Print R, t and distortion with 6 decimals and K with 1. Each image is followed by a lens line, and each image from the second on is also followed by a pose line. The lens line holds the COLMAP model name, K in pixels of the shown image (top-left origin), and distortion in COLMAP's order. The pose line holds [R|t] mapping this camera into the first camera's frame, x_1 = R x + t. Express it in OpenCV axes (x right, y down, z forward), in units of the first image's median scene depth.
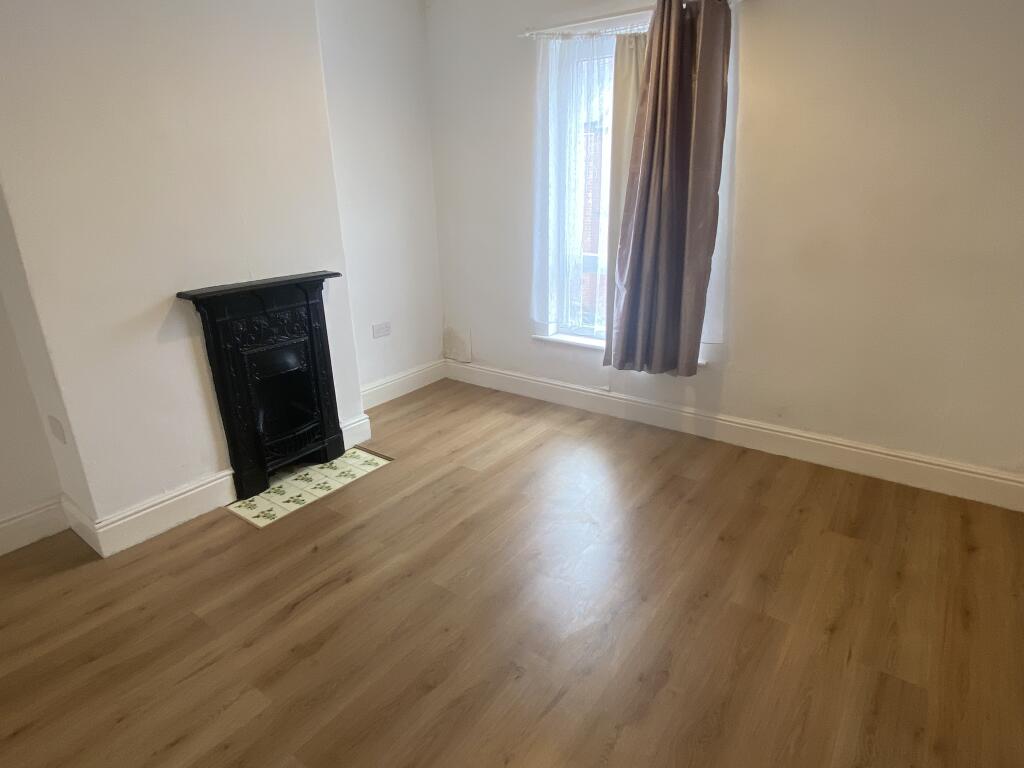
lens RADIAL K [[579.8, 0, 512.2], [0, 579.8, 389.1], [0, 0, 1]] dist [0.016427, -0.005818]
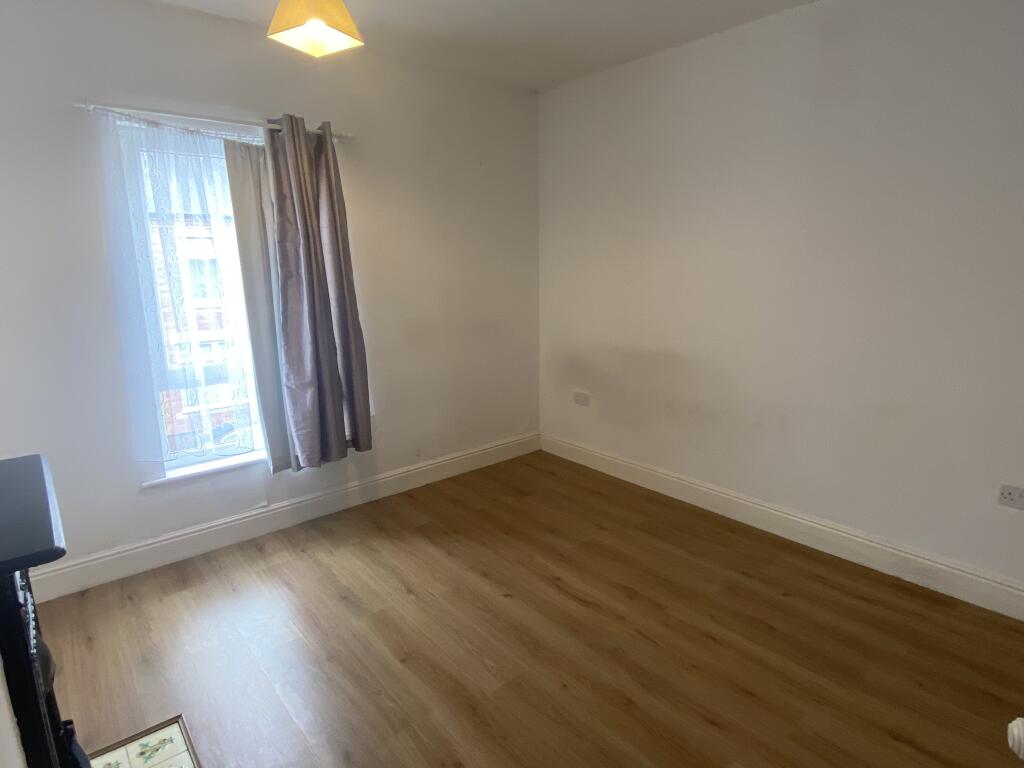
lens RADIAL K [[579.8, 0, 513.0], [0, 579.8, 379.6], [0, 0, 1]] dist [0.016427, -0.005818]
pose [[0.228371, -0.176837, 0.957380, -0.647266], [0.345506, 0.934080, 0.090117, -0.144713], [-0.910205, 0.310200, 0.274414, 0.388215]]
